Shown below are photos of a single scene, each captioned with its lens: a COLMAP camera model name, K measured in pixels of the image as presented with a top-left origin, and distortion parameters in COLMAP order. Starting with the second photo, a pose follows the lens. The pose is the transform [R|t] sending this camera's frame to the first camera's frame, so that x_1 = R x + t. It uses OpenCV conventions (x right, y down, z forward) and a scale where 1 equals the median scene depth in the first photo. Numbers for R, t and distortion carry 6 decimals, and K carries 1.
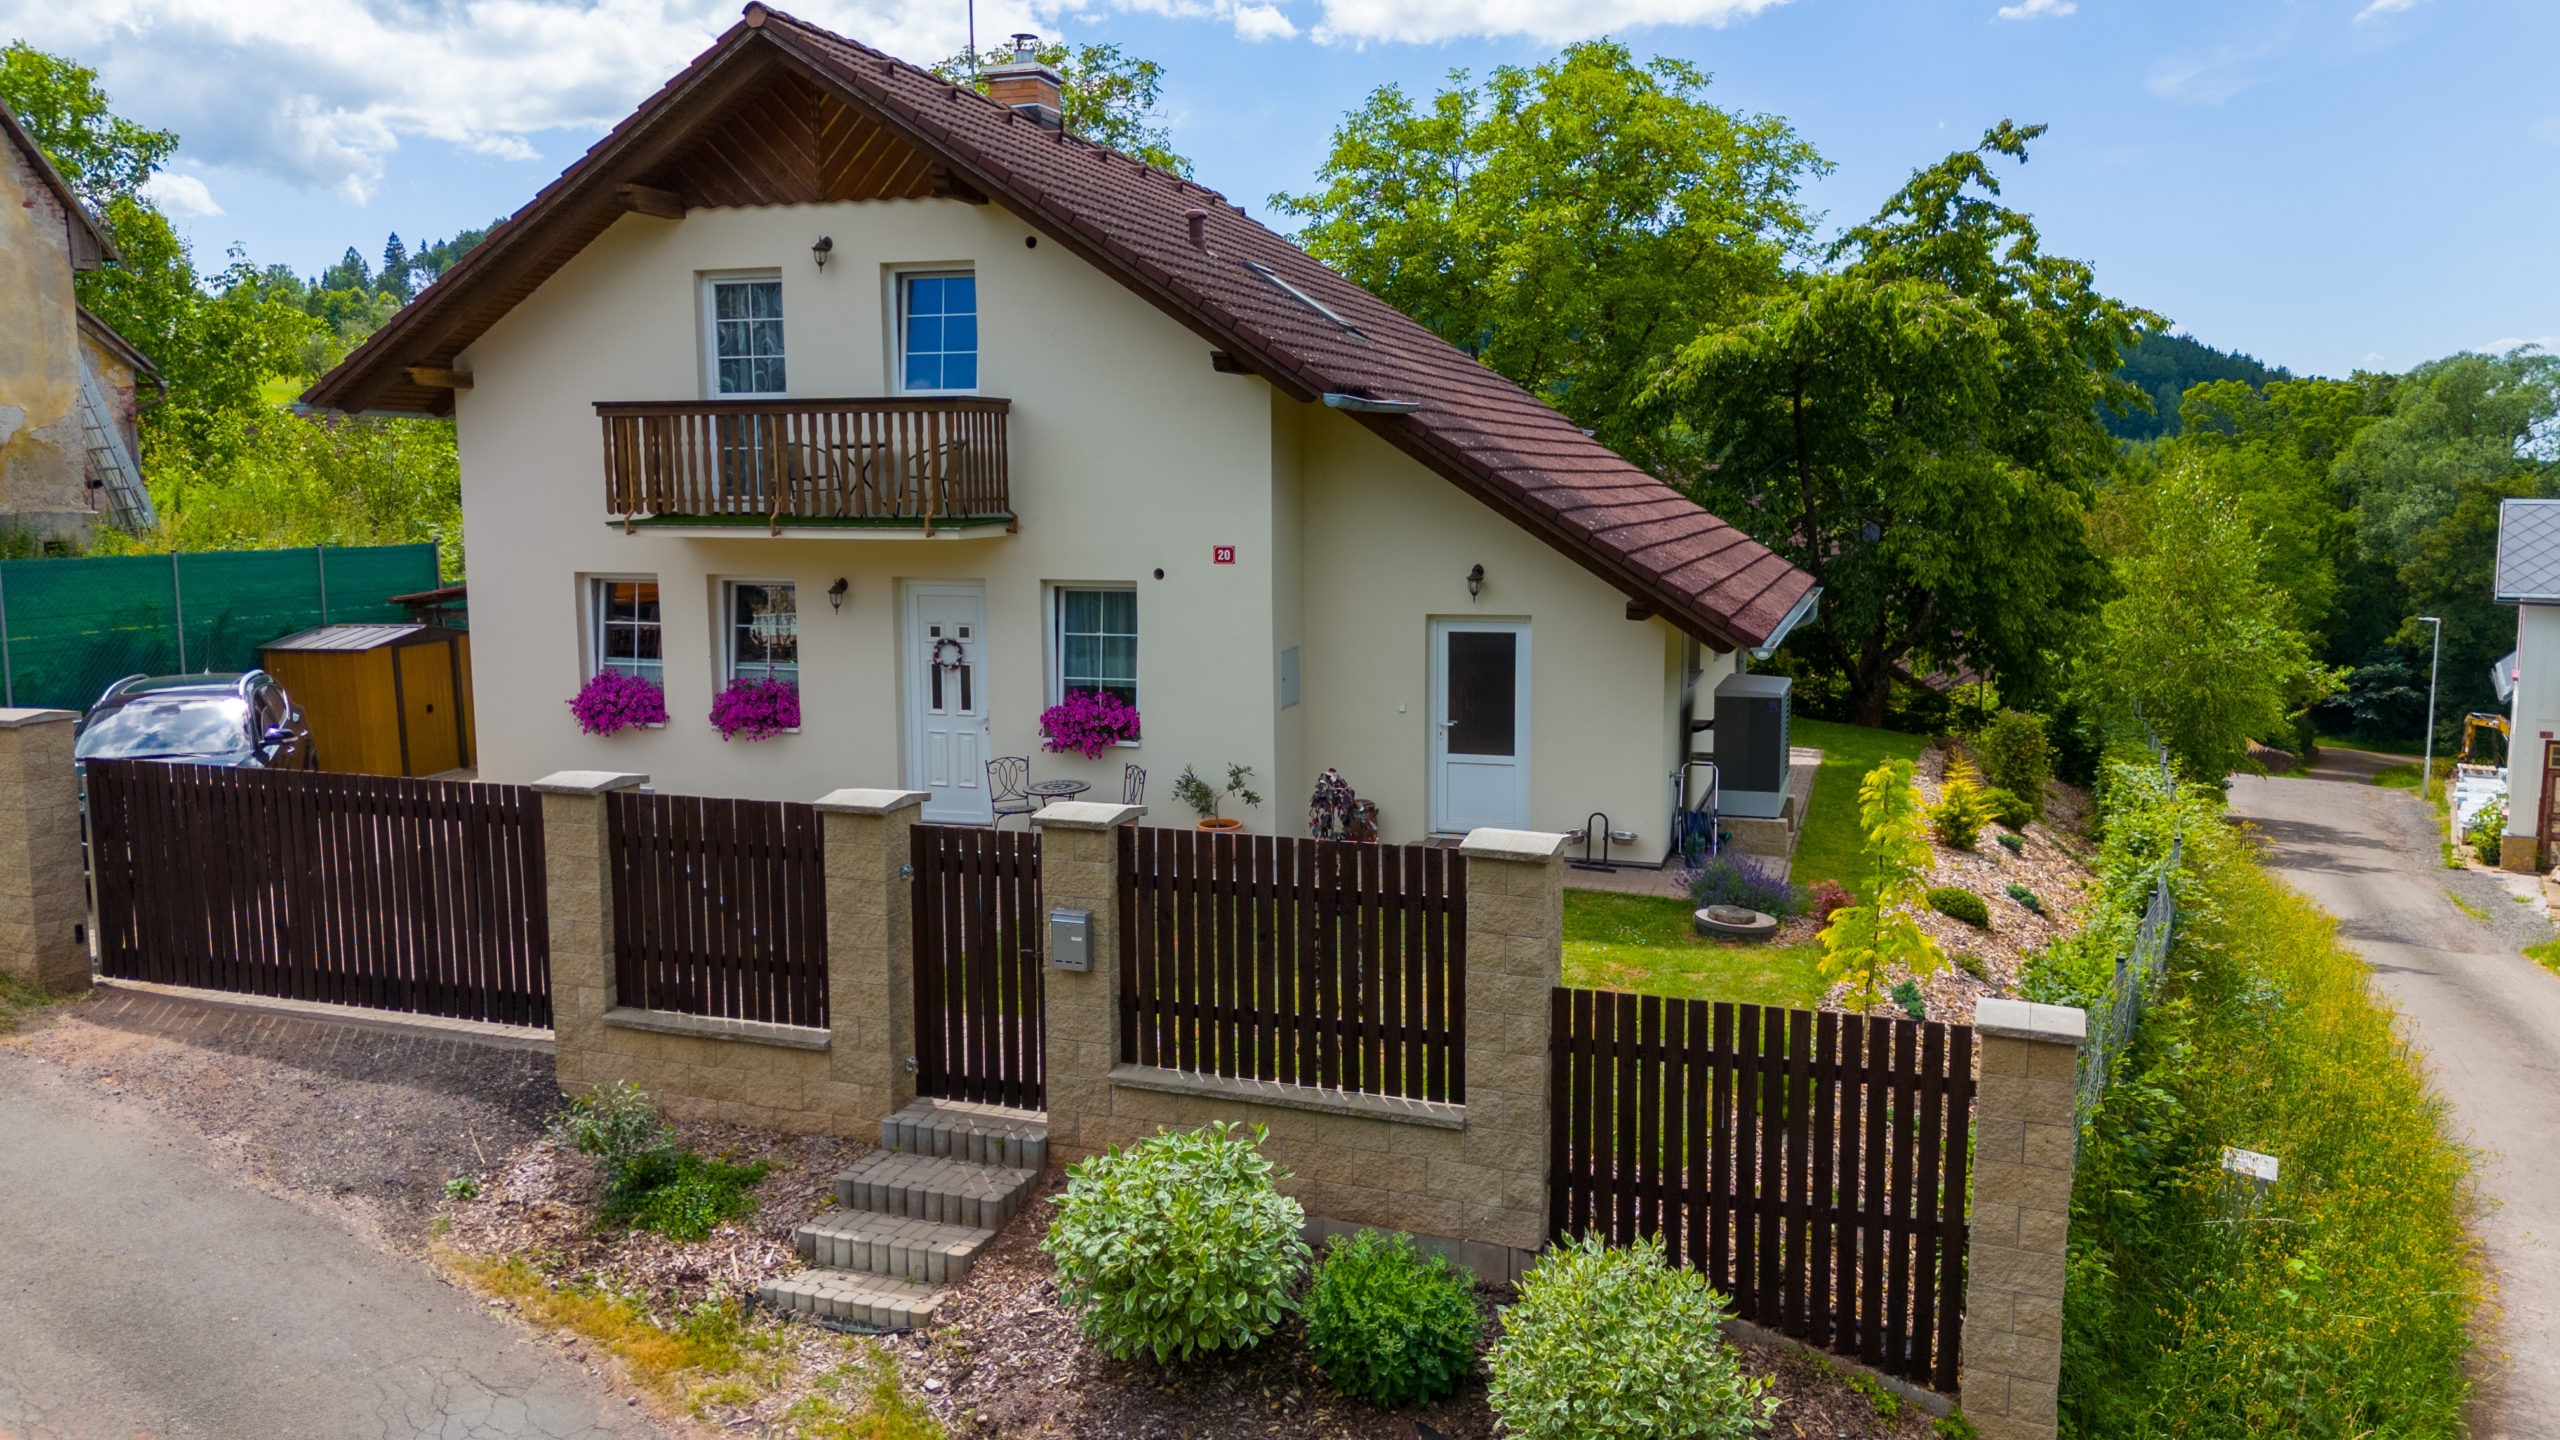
lens RADIAL K [[1921.8, 0, 1324.5], [0, 1921.8, 720.5], [0, 0, 1]] dist [0.125086, -0.275228]
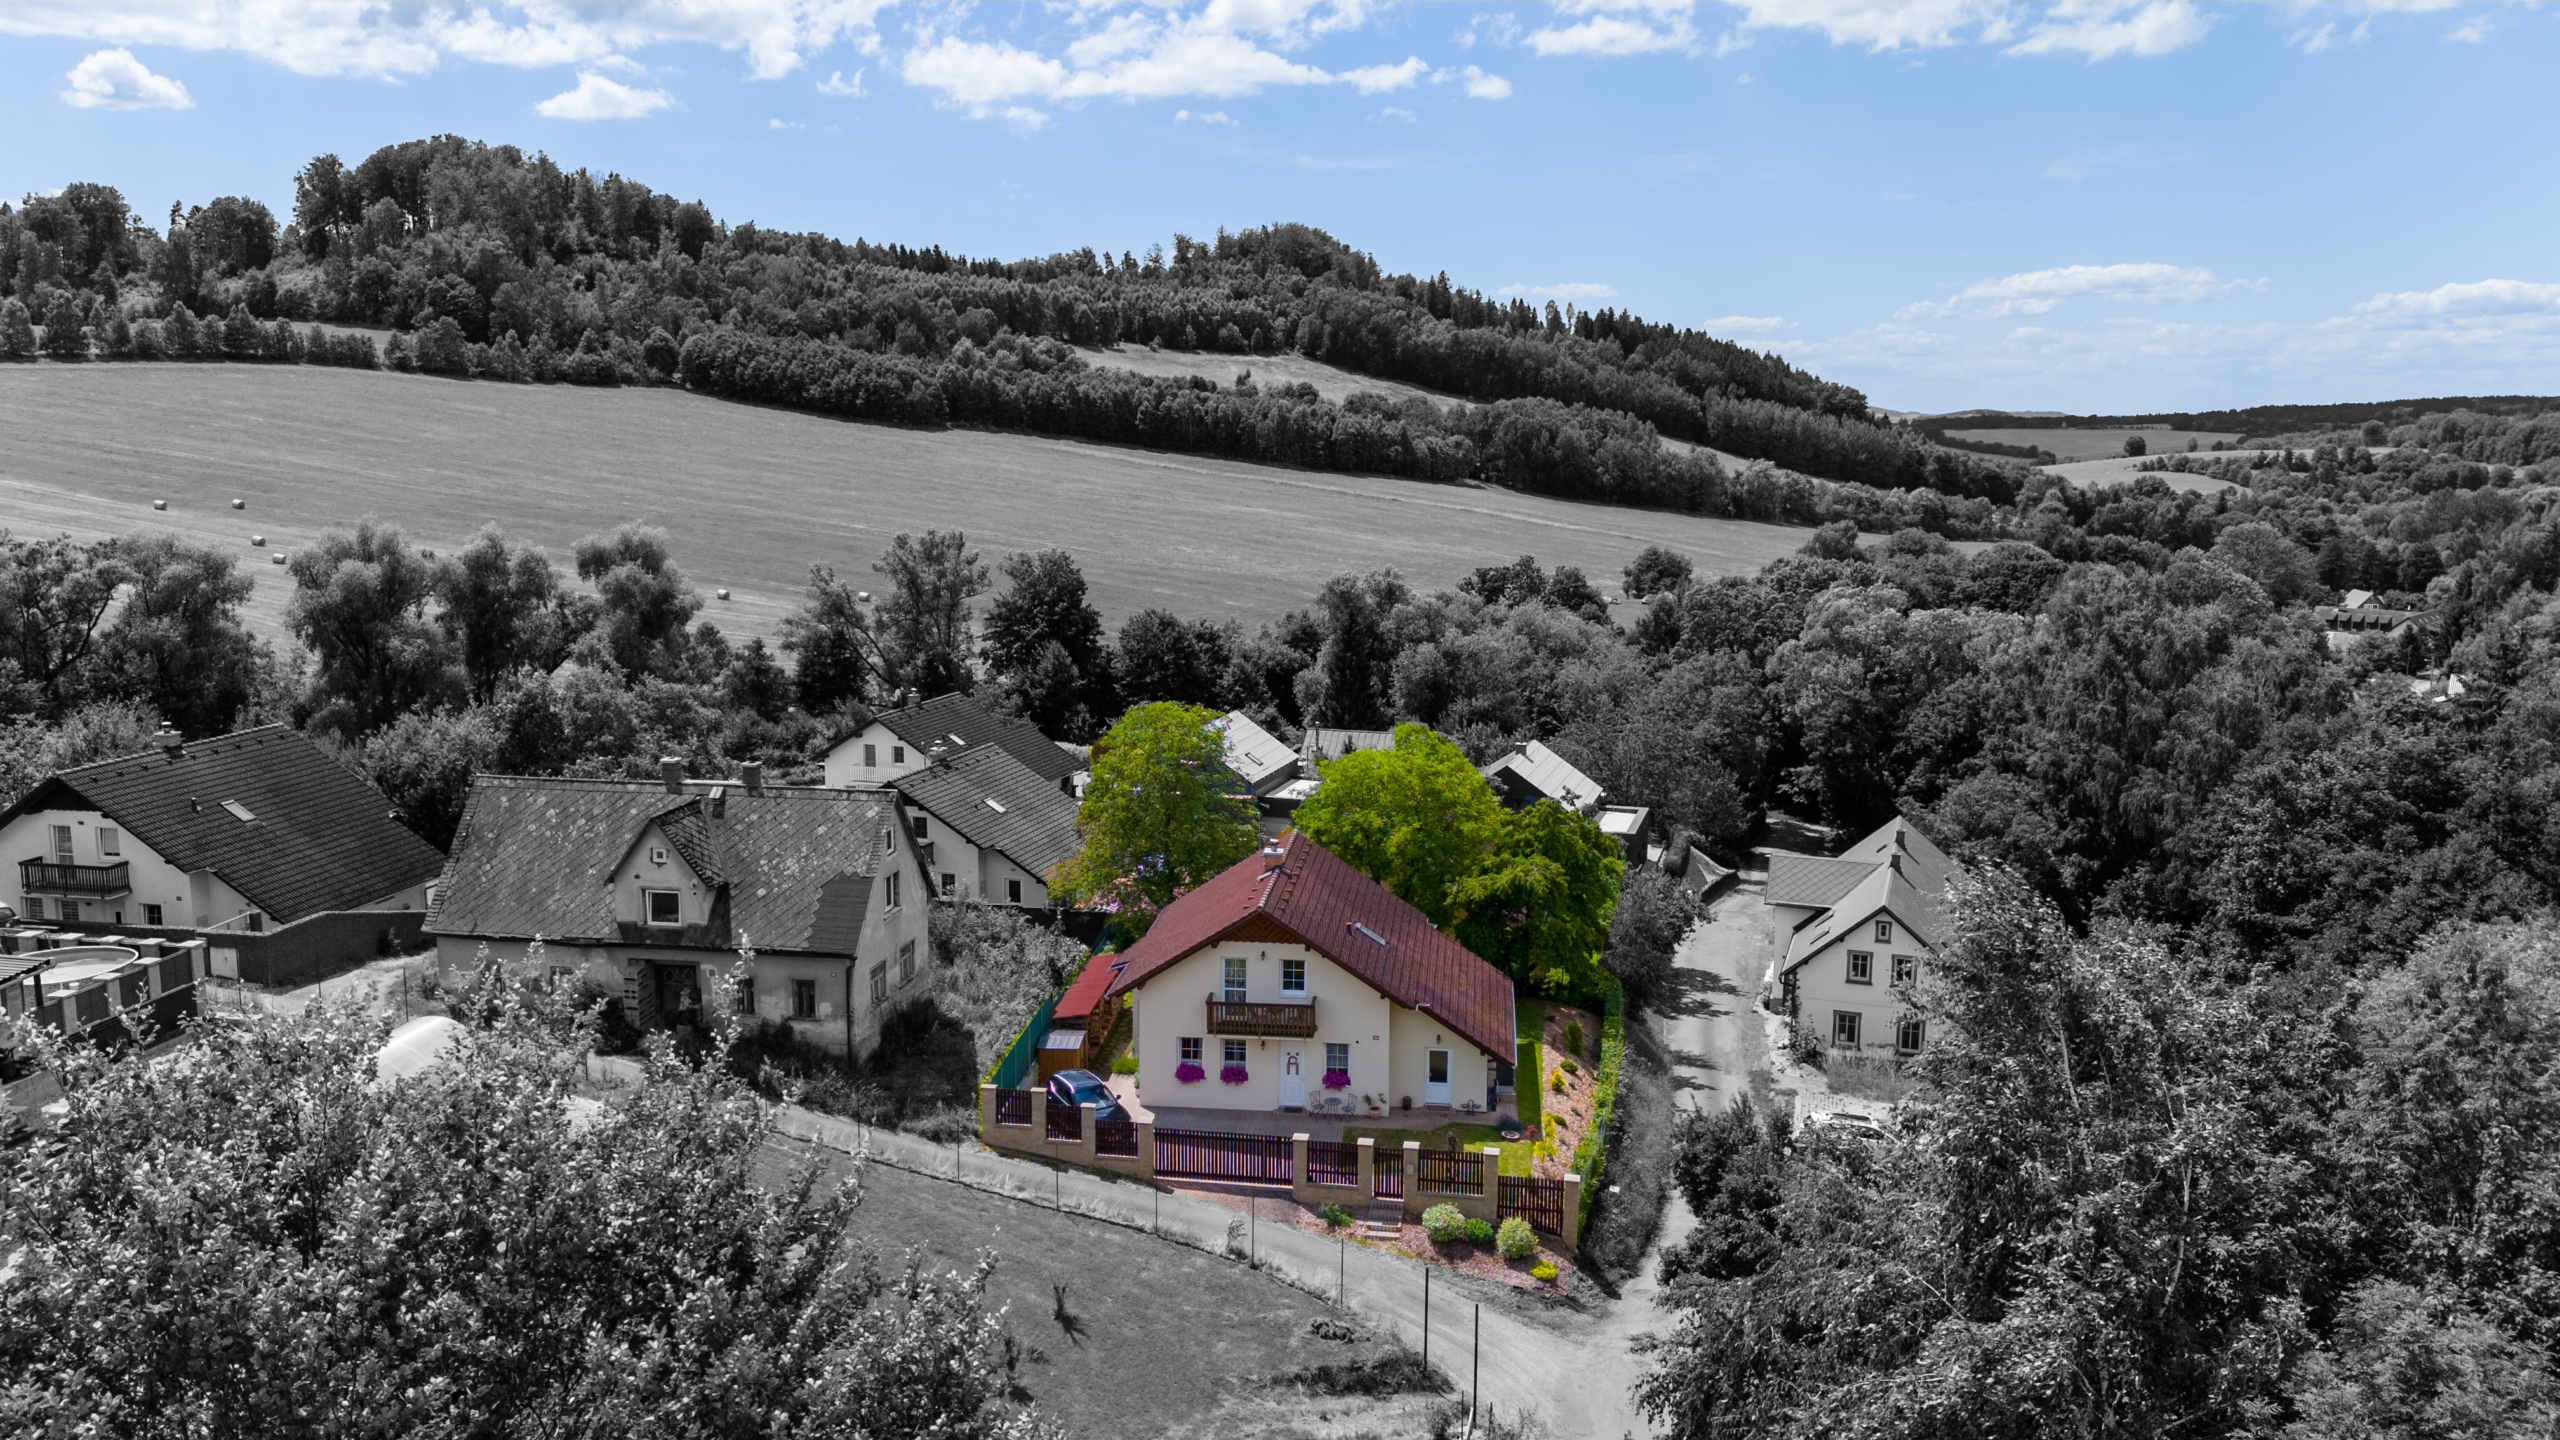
lens RADIAL K [[1921.8, 0, 1324.5], [0, 1921.8, 720.5], [0, 0, 1]] dist [0.125086, -0.275228]
pose [[0.979201, -0.023040, 0.201580, -0.878287], [0.014511, 0.998940, 0.043691, -0.854401], [-0.202373, -0.039857, 0.978497, -2.612308]]
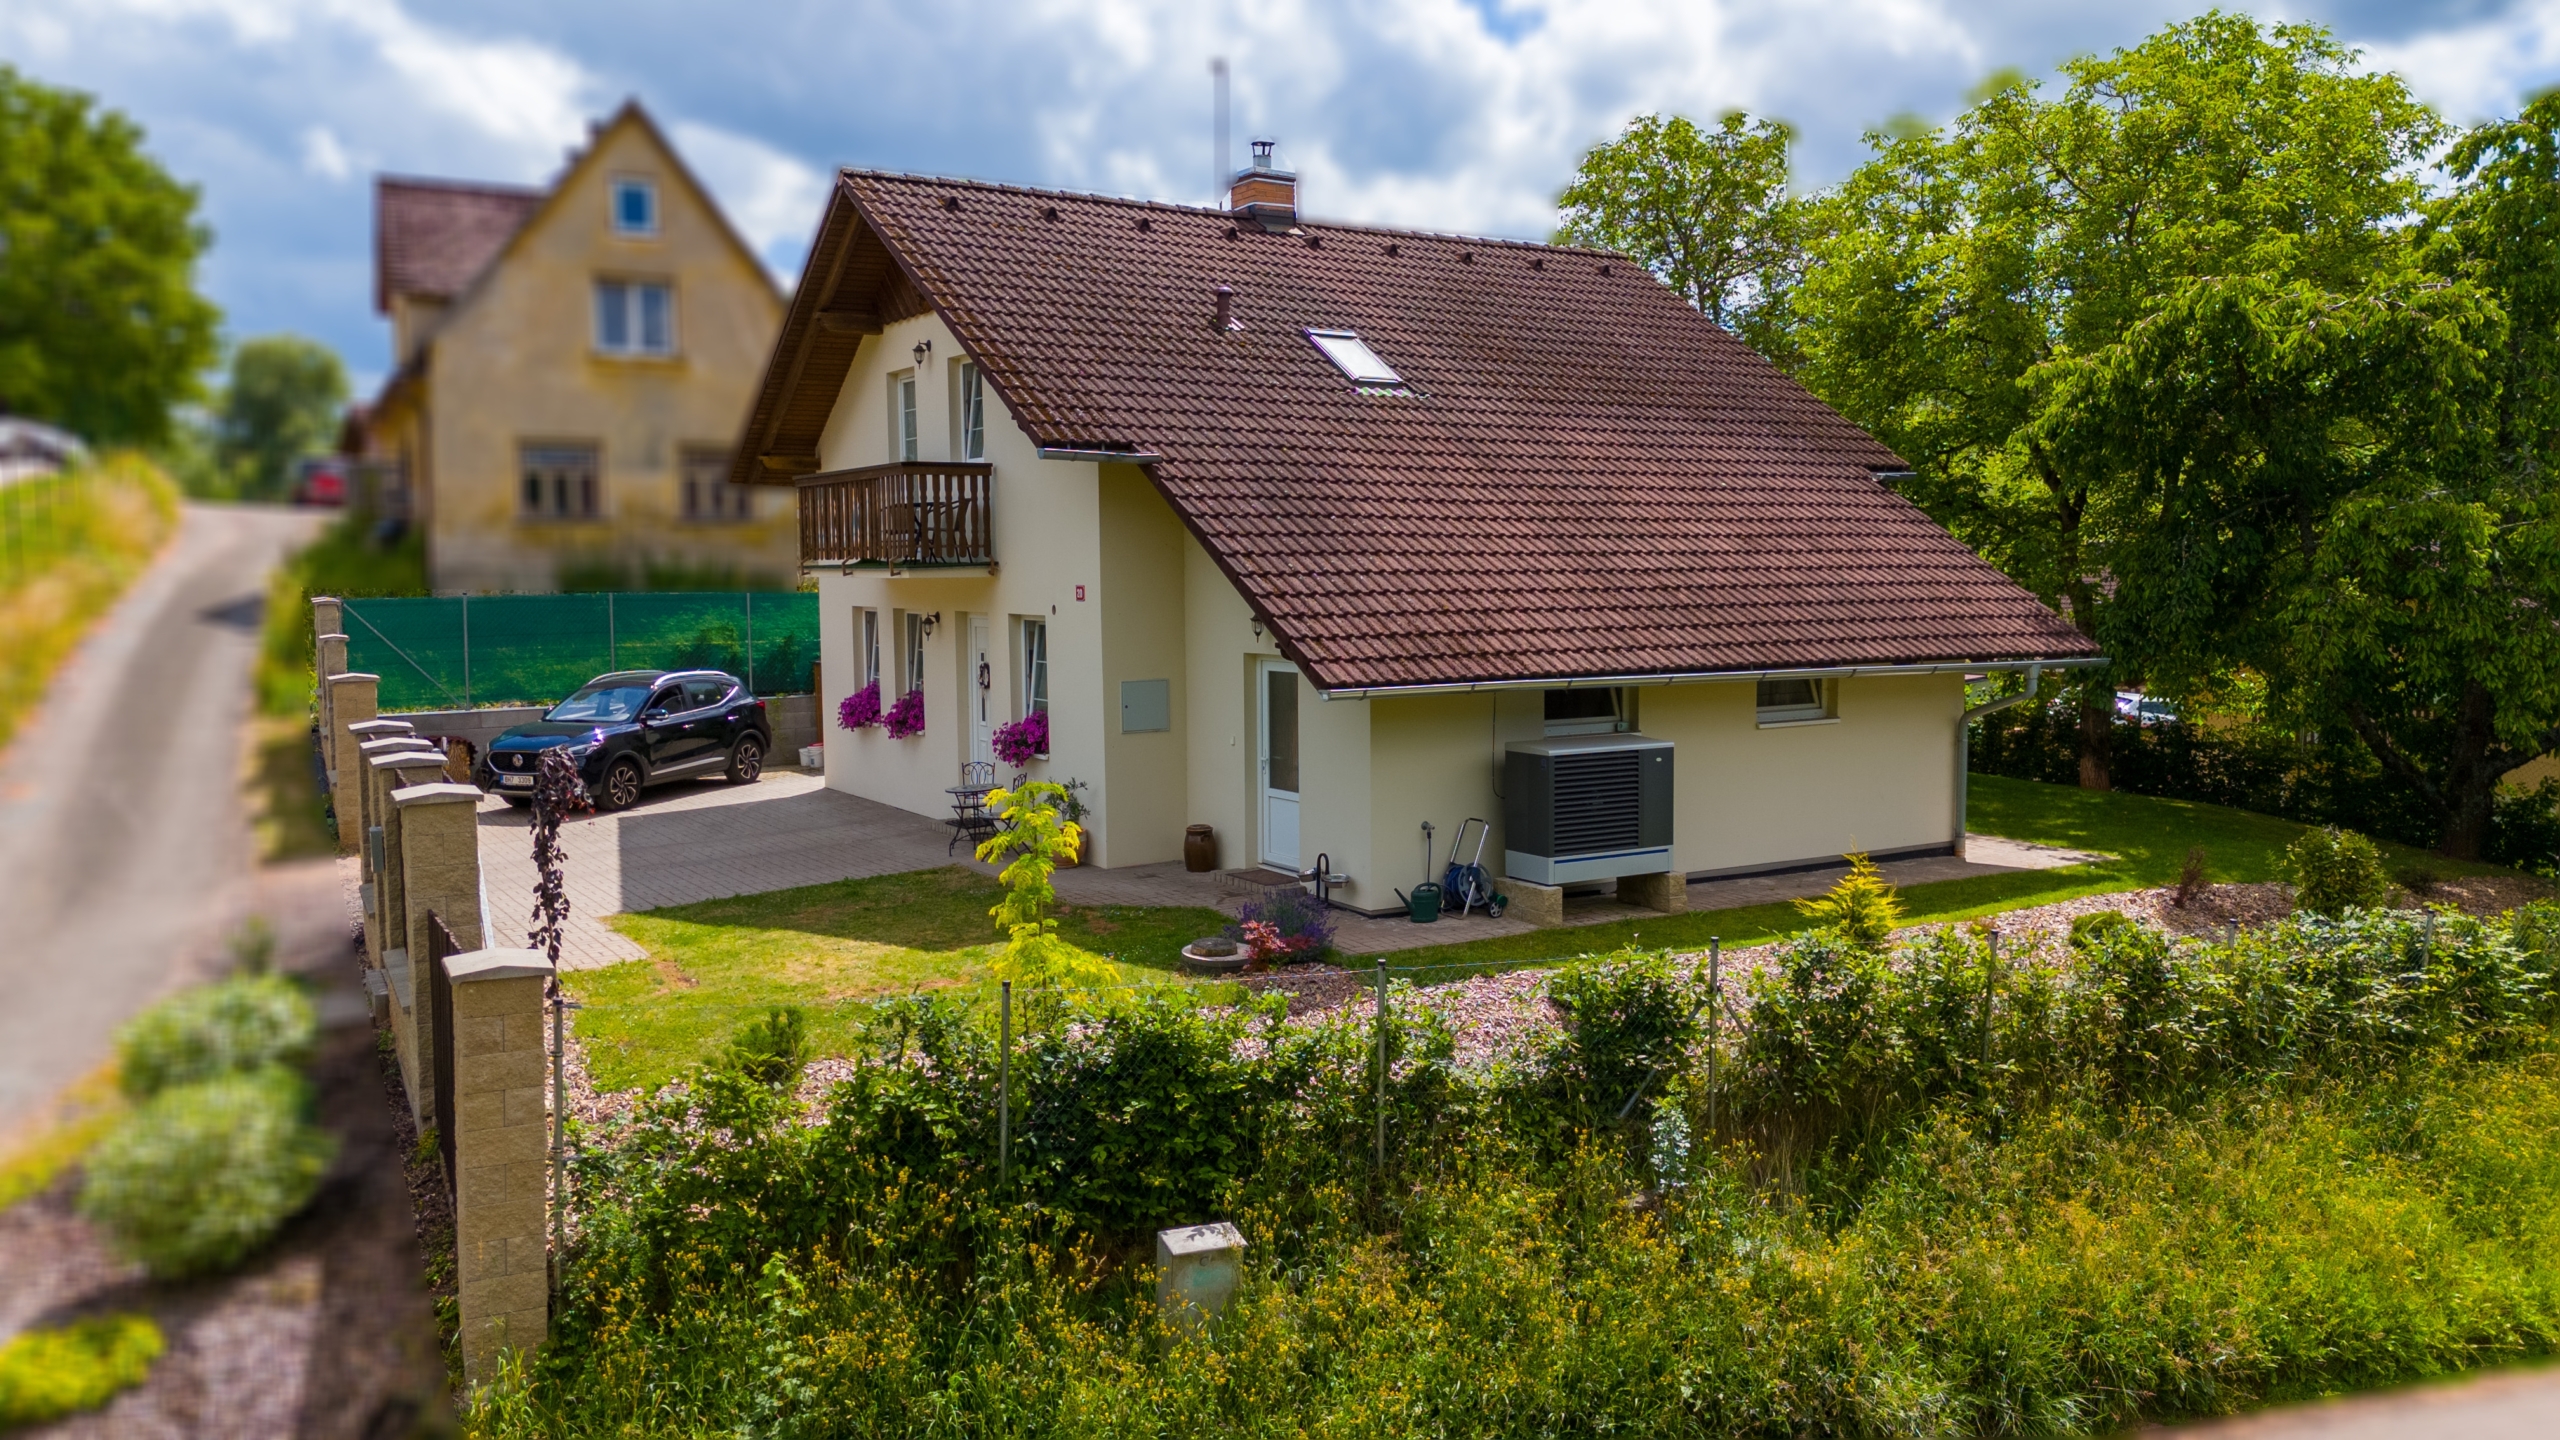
lens RADIAL K [[1921.8, 0, 1324.5], [0, 1921.8, 720.5], [0, 0, 1]] dist [0.125086, -0.275228]
pose [[0.780512, 0.052932, -0.622896, 0.743719], [-0.076178, 0.997036, -0.010729, -0.009819], [0.620482, 0.055825, 0.782231, 0.197287]]
